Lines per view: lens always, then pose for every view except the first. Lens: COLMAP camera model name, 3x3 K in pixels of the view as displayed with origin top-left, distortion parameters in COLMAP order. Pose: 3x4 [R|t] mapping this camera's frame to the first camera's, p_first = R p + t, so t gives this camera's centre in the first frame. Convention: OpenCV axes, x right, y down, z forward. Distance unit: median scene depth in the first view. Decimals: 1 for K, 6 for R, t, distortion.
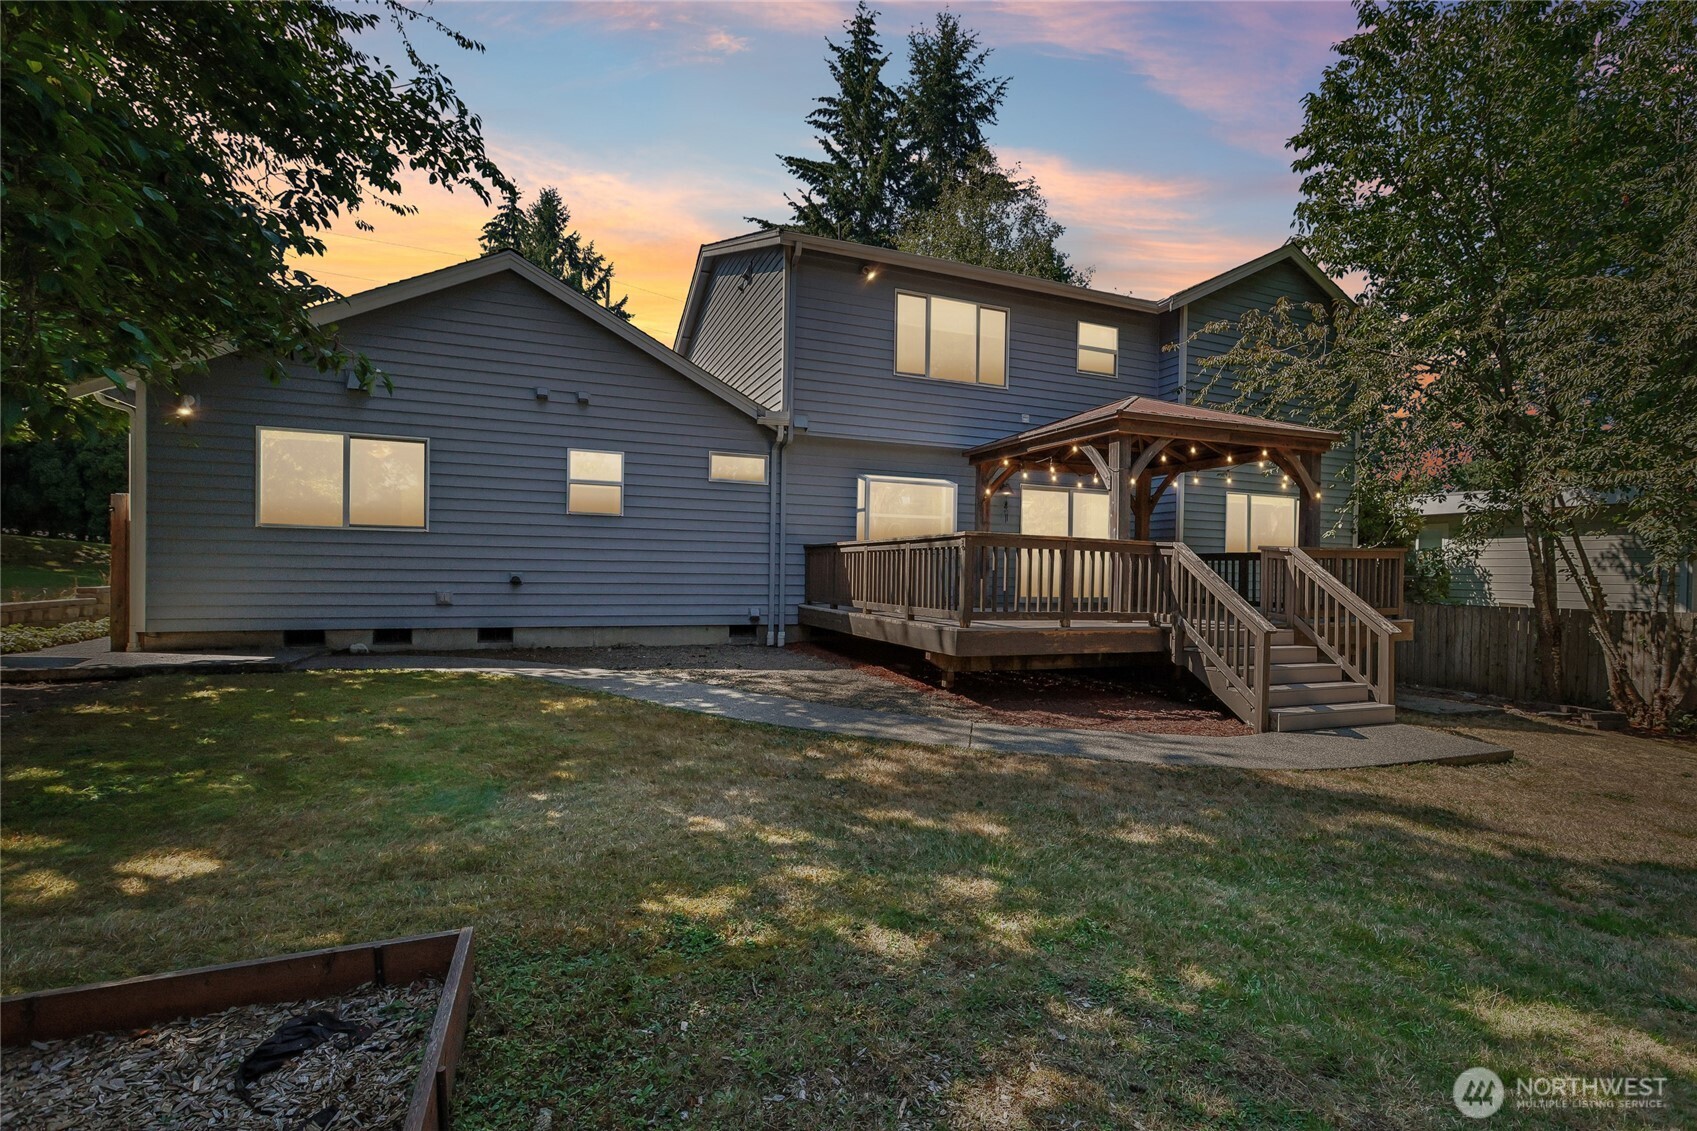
lens RADIAL K [[770.1, 0, 848.7], [0, 770.1, 574.5], [0, 0, 1]] dist [-0.012748, 0.000441]
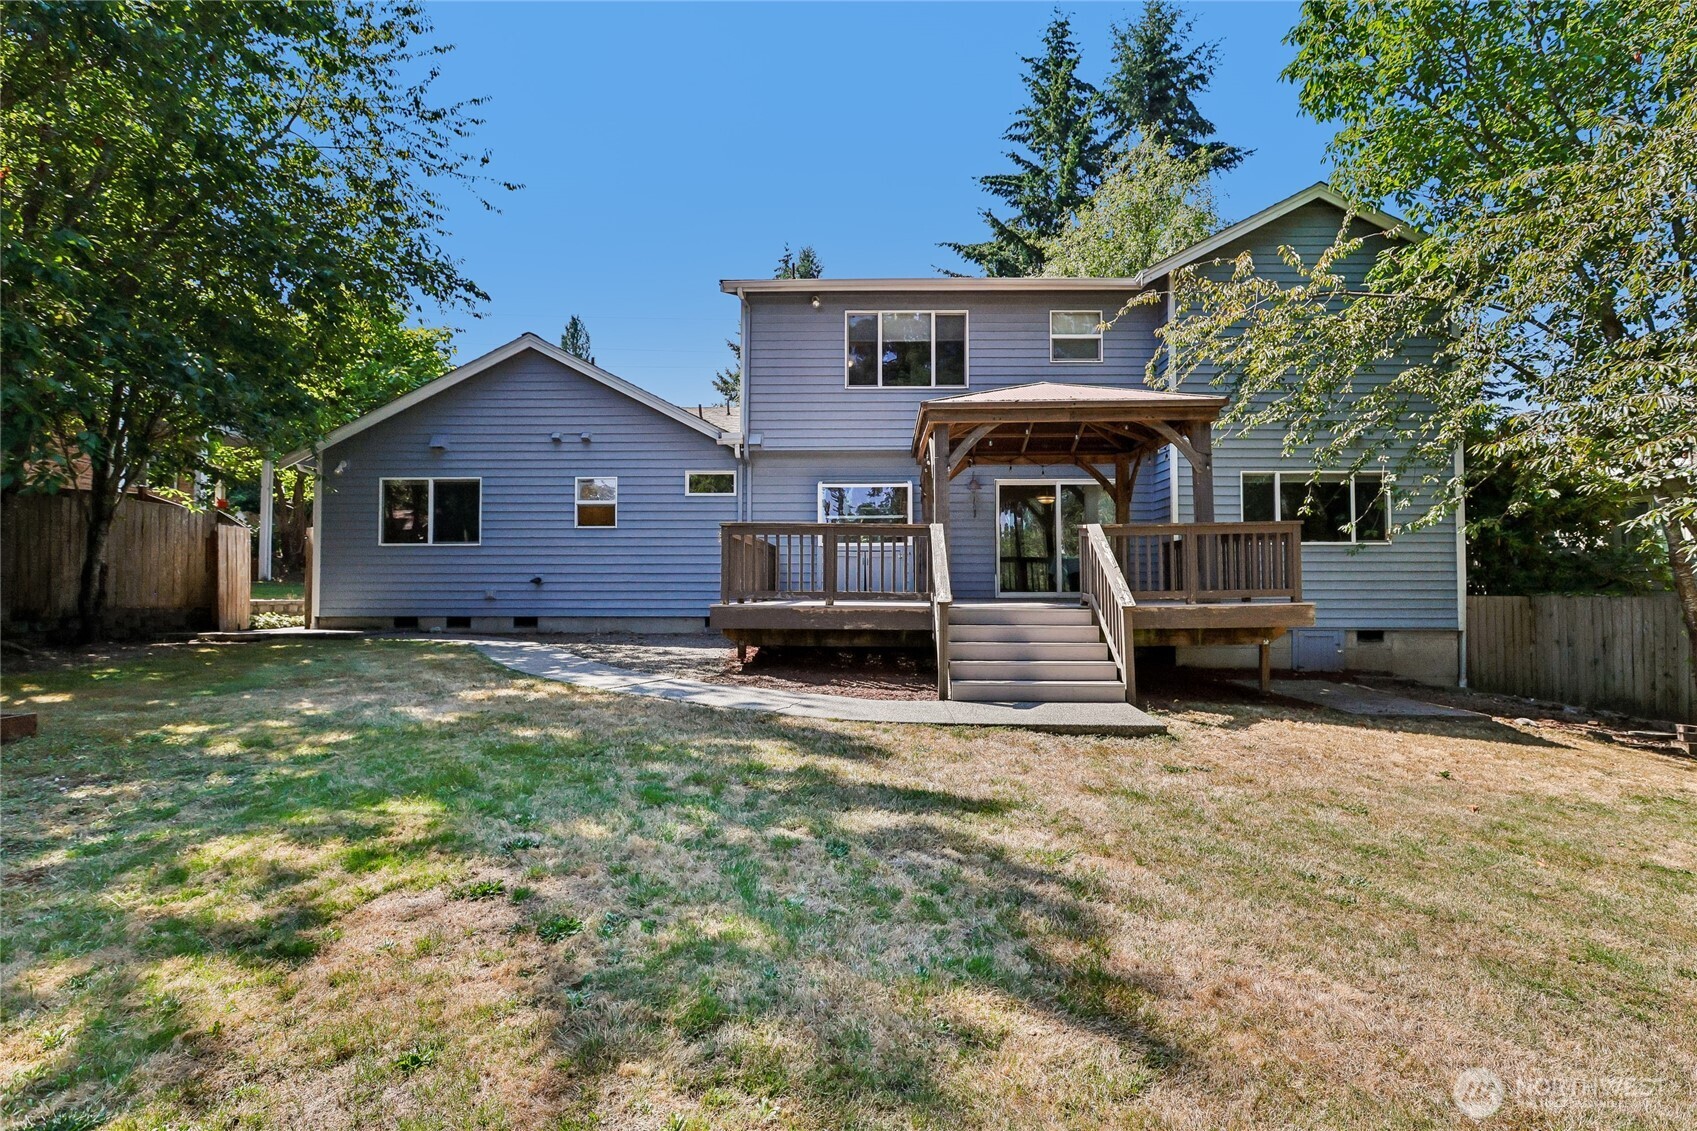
lens RADIAL K [[788.6, 0, 854.3], [0, 788.6, 563.3], [0, 0, 1]] dist [-0.017185, 0.000287]
pose [[0.915595, -0.030881, -0.400915, 0.547809], [0.013876, 0.998879, -0.045251, 0.042447], [0.401863, 0.035869, 0.914997, -0.011933]]
